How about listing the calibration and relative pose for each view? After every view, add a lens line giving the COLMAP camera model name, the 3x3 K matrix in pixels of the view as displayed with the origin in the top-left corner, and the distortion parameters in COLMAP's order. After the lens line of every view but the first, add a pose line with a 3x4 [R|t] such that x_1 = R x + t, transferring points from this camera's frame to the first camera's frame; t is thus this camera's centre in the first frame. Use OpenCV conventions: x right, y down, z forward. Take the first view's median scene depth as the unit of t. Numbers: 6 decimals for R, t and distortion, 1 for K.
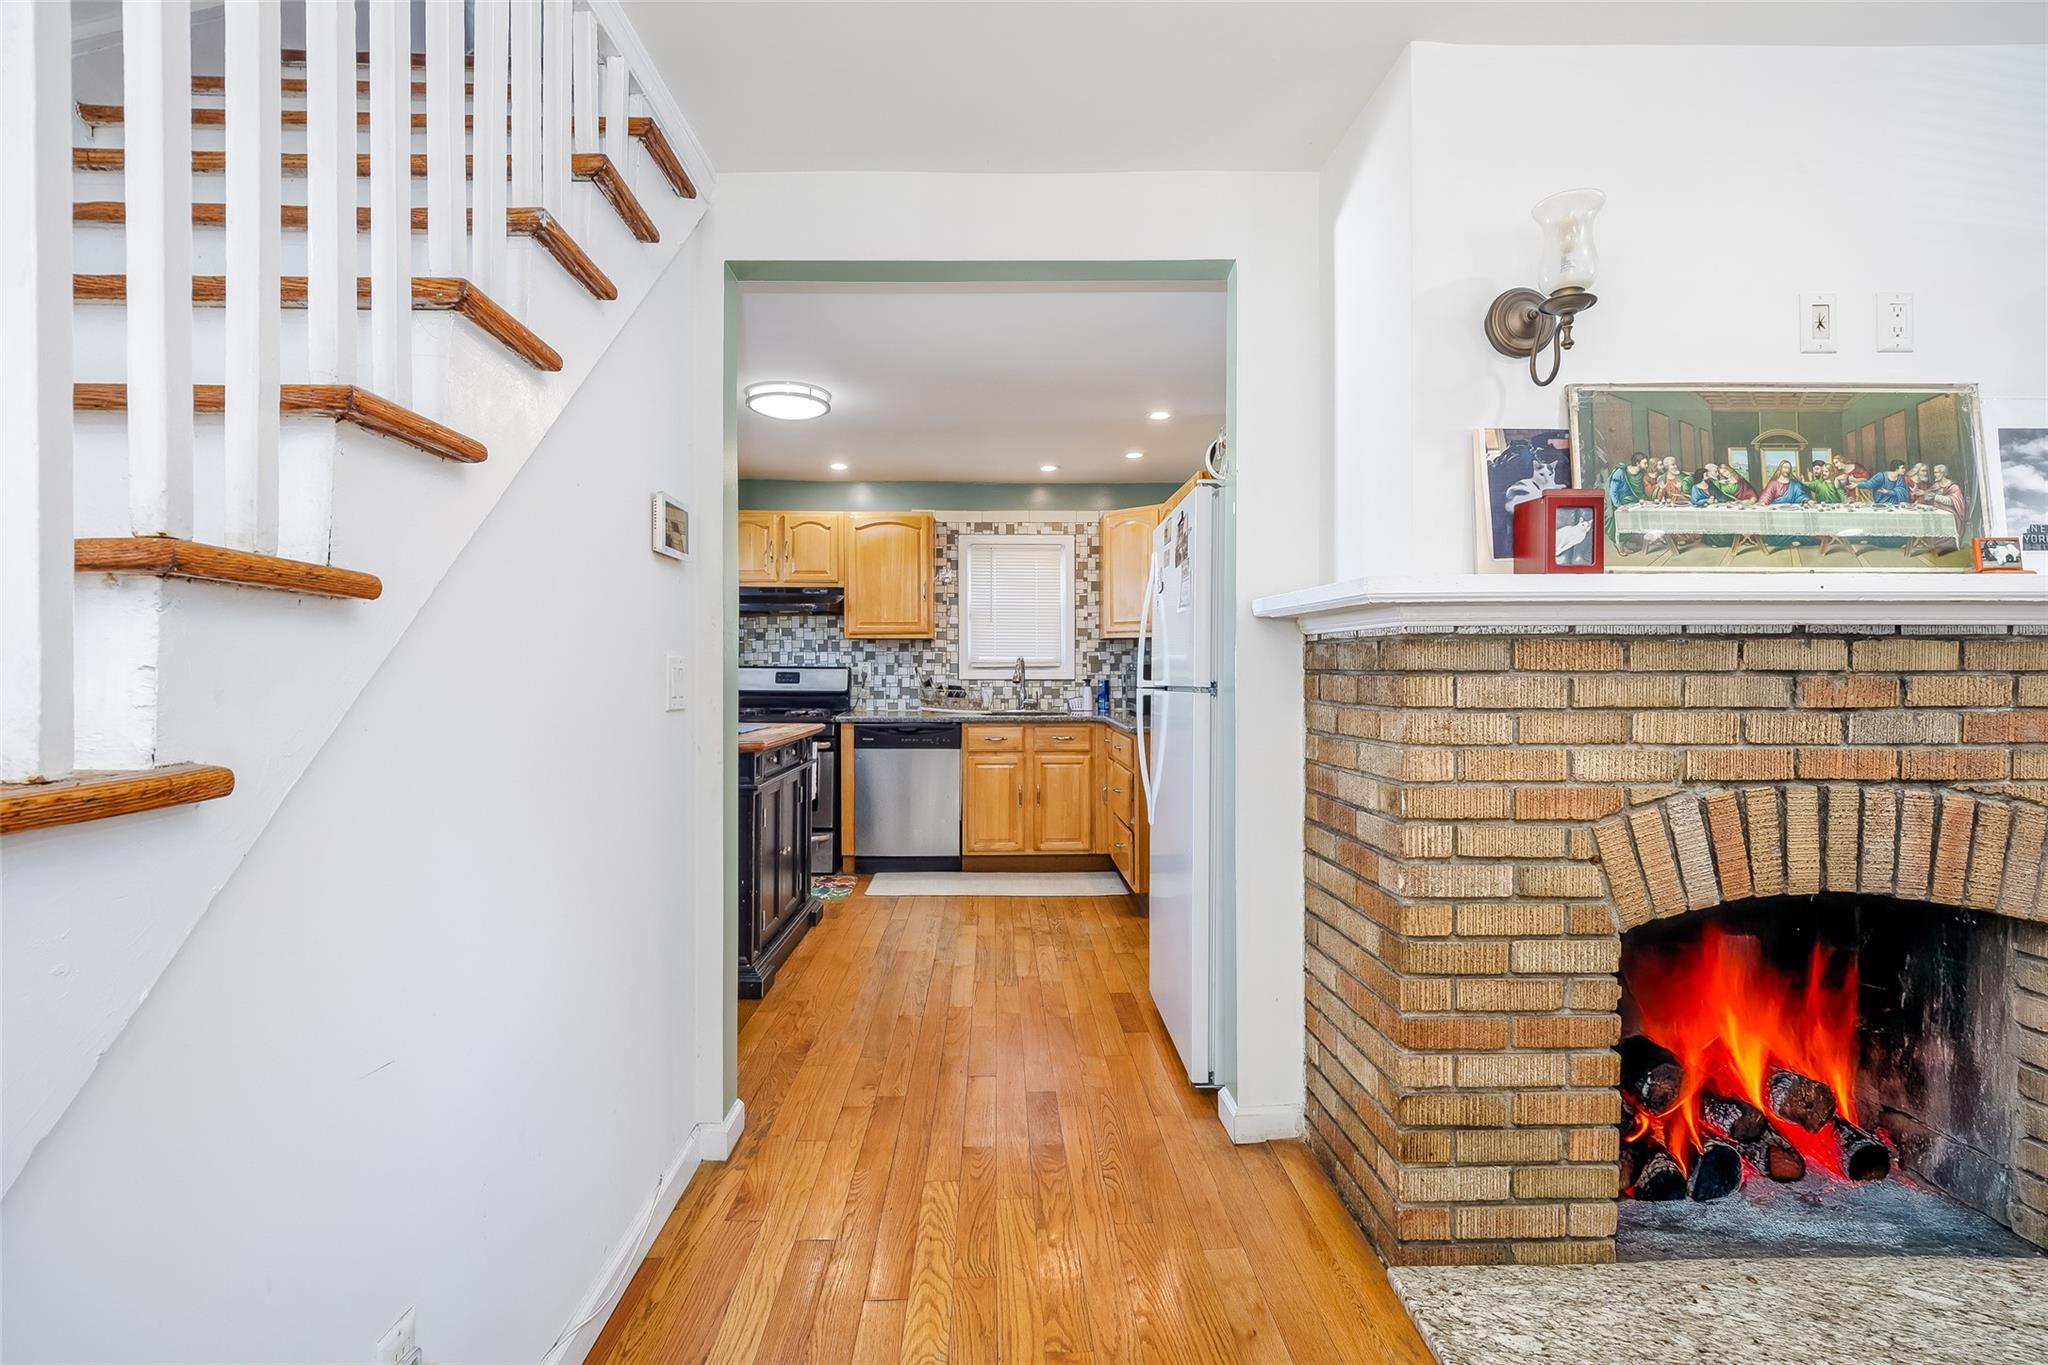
lens RADIAL K [[948.3, 0, 1019.6], [0, 948.3, 674.5], [0, 0, 1]] dist [-0.003207, -0.001631]
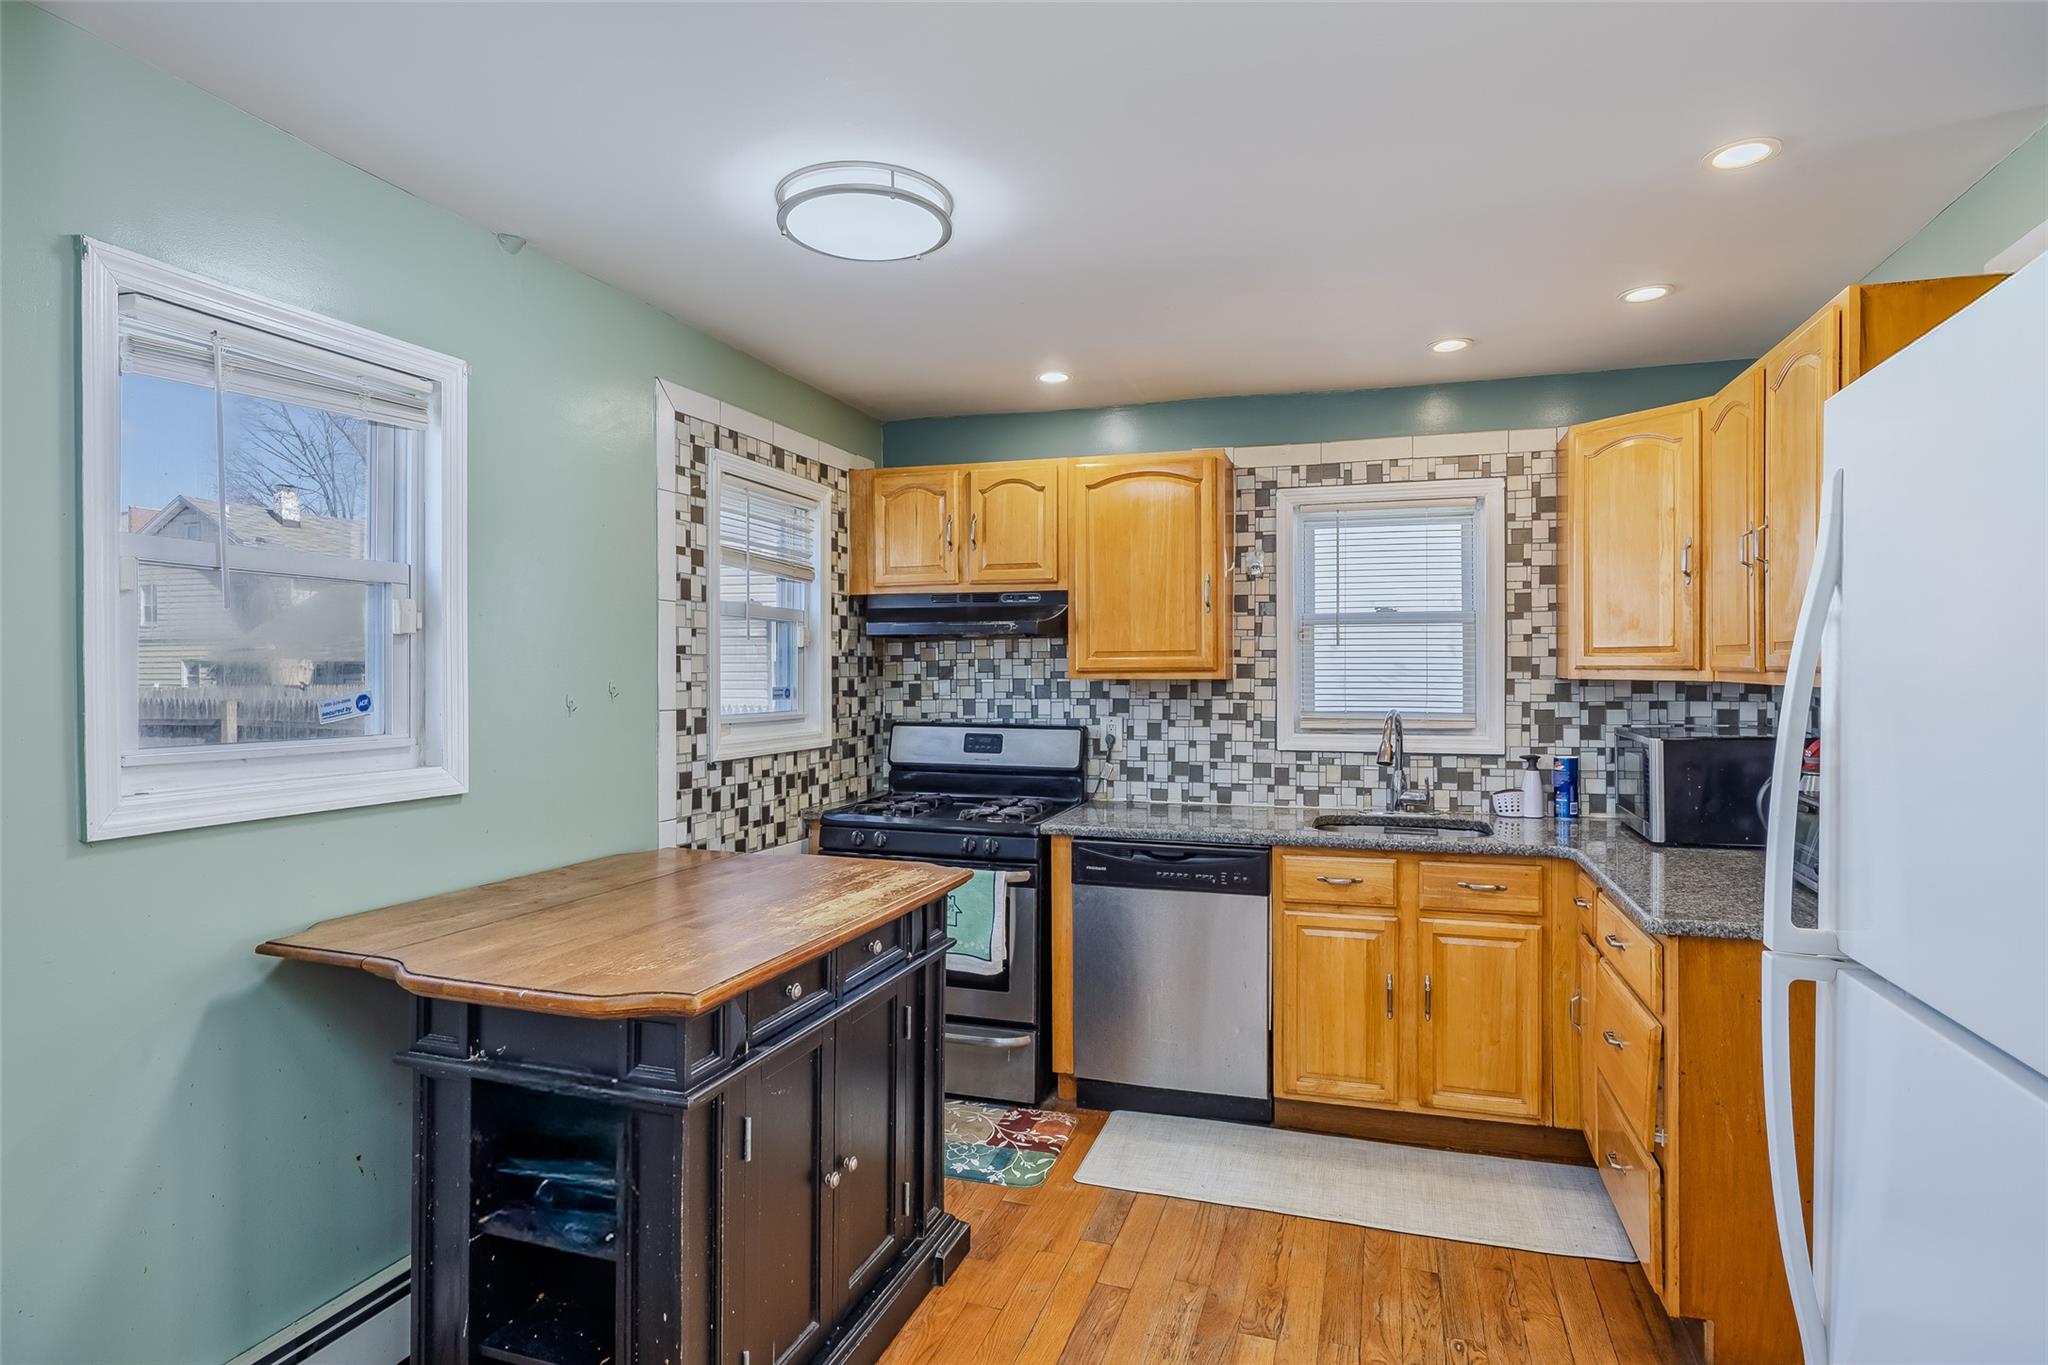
lens RADIAL K [[1120.6, 0, 1025.2], [0, 1120.6, 673.4], [0, 0, 1]] dist [0.003443, -0.003531]
pose [[0.943316, -0.000167, -0.331896, 0.014427], [-0.000656, 0.999997, -0.002368, -0.038580], [0.331895, 0.002452, 0.943313, 0.338988]]
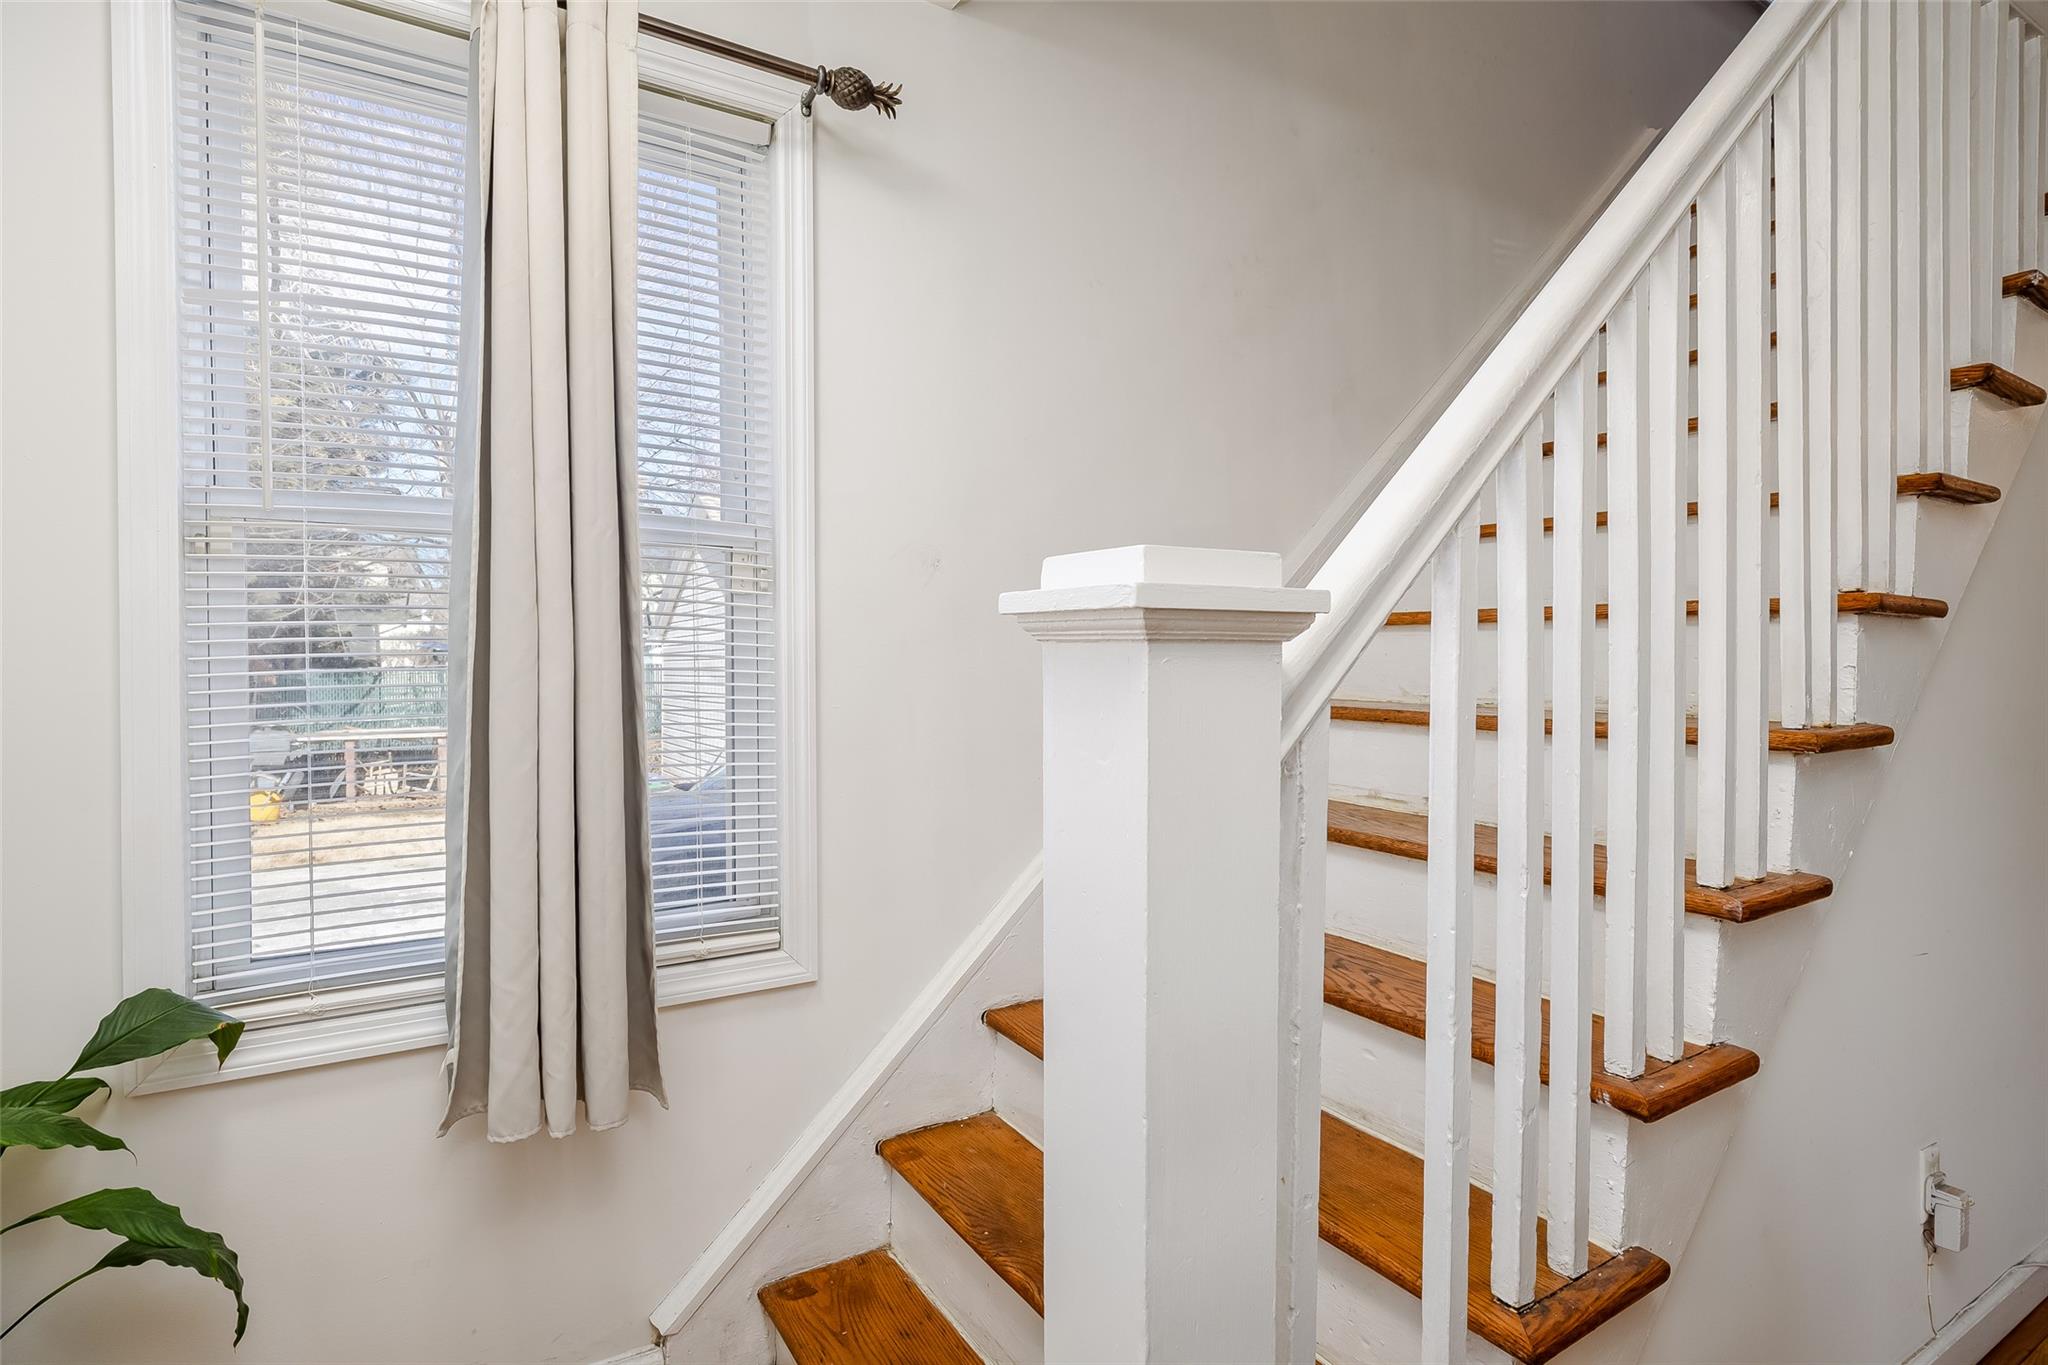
lens RADIAL K [[1003.7, 0, 1022.4], [0, 1003.7, 677.2], [0, 0, 1]] dist [-0.004561, 0.000968]
pose [[0.487243, 0.012293, -0.873180, -0.012599], [-0.004029, 0.999922, 0.011829, -0.000600], [0.873257, -0.002245, 0.487255, -0.284007]]
